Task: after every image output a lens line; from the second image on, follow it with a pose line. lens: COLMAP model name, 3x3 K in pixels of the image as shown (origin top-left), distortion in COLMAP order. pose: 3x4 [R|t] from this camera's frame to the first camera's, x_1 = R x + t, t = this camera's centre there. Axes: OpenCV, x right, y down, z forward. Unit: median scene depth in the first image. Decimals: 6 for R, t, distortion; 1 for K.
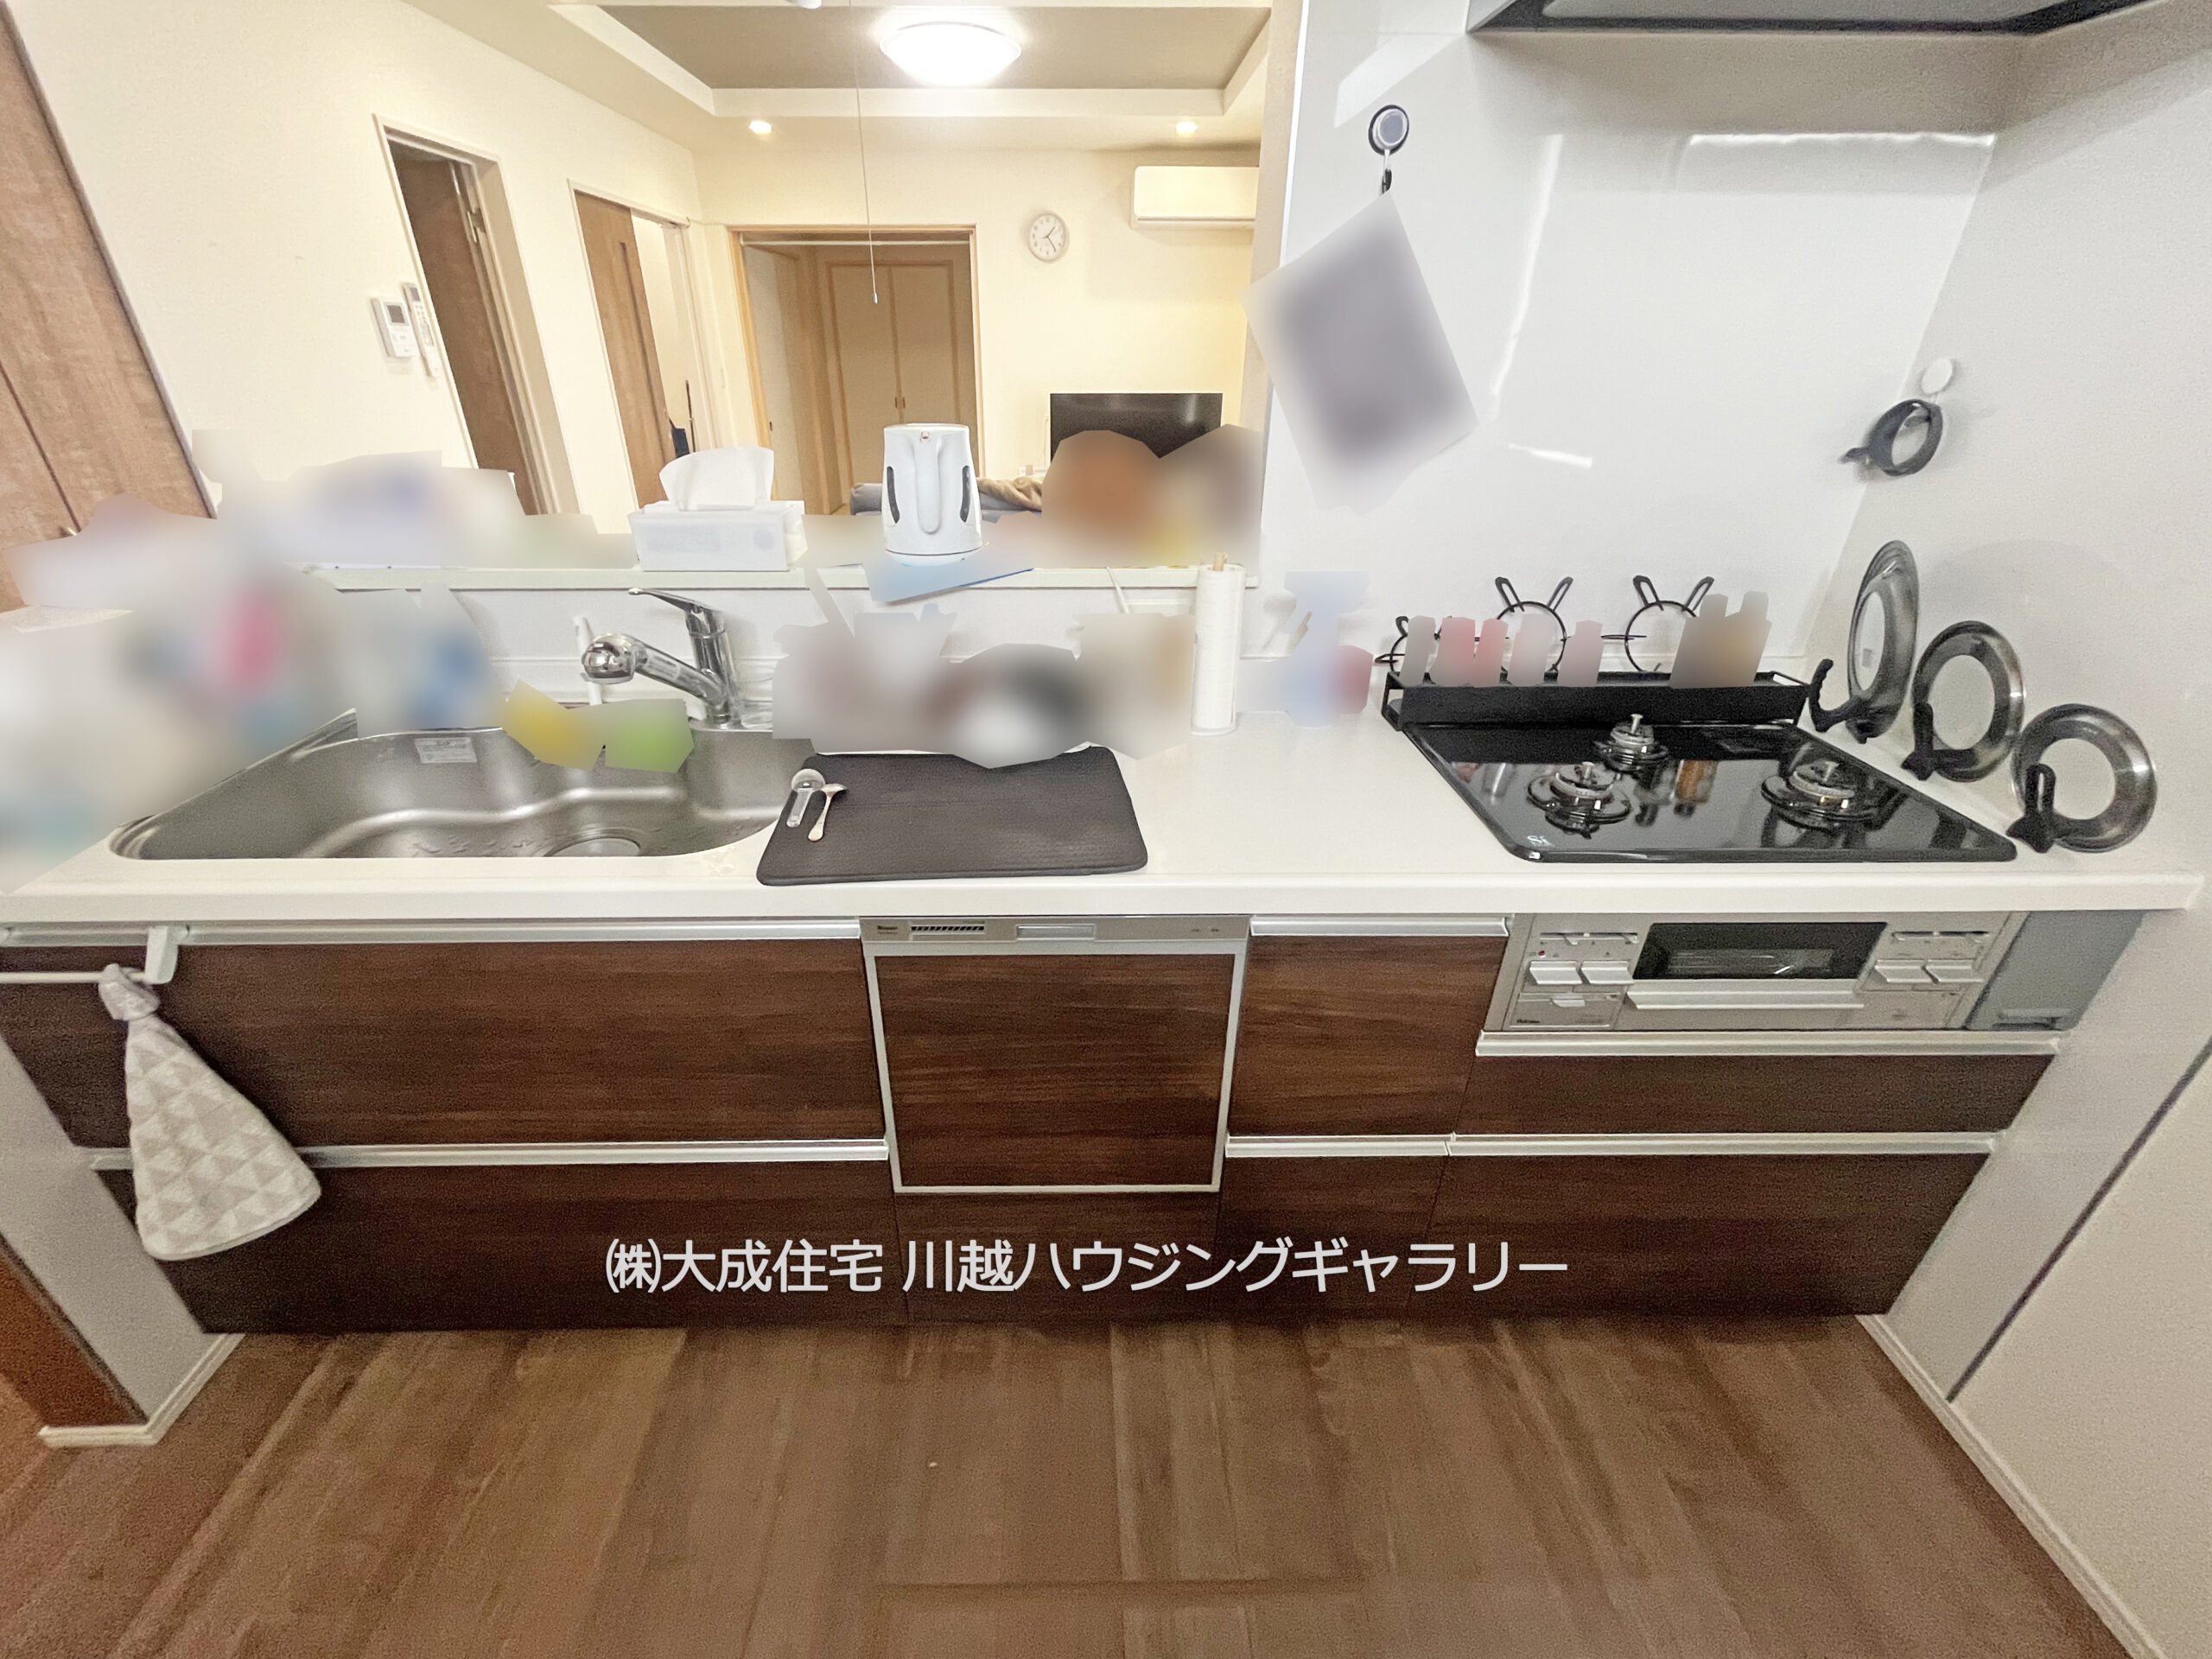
lens RADIAL K [[923.2, 0, 1061.3], [0, 923.2, 812.8], [0, 0, 1]] dist [-0.001156, -0.000174]
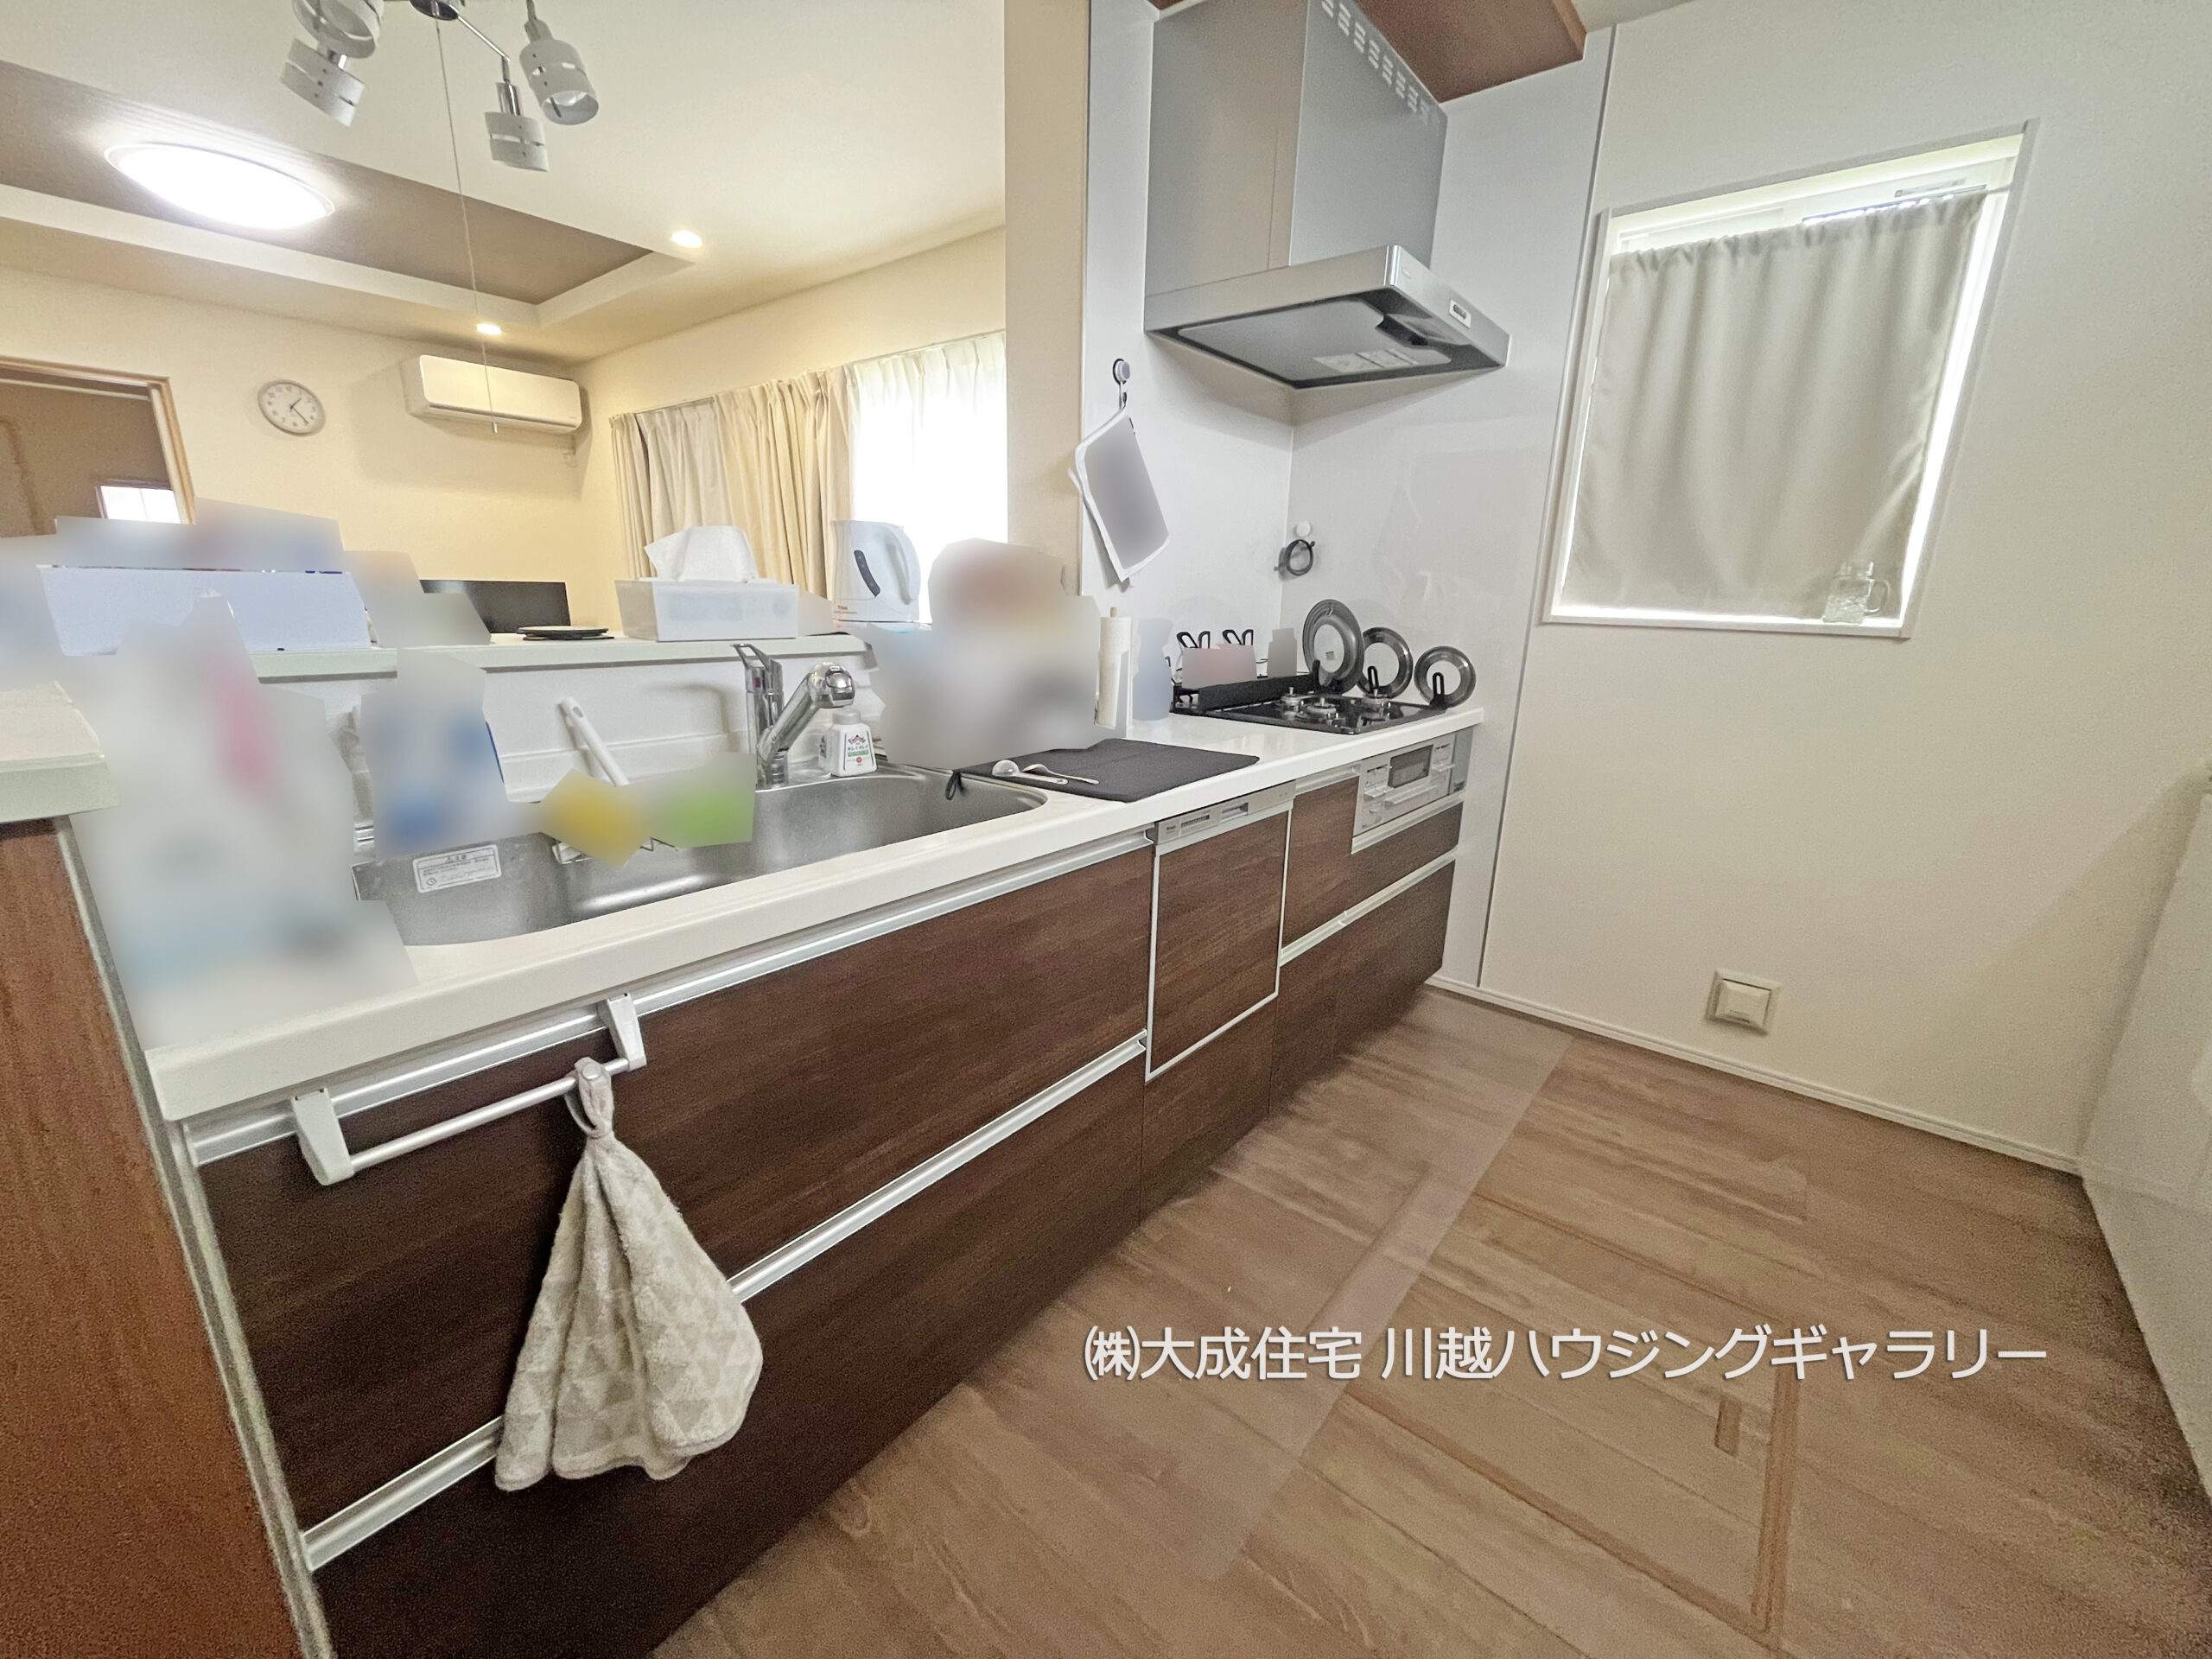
lens RADIAL K [[899.0, 0, 1107.3], [0, 899.0, 812.3], [0, 0, 1]] dist [-0.001408, 0.000056]
pose [[0.639380, -0.168917, 0.750107, -1.072794], [0.323139, 0.944265, -0.062799, 0.133720], [-0.697692, 0.282542, 0.658328, 0.149773]]
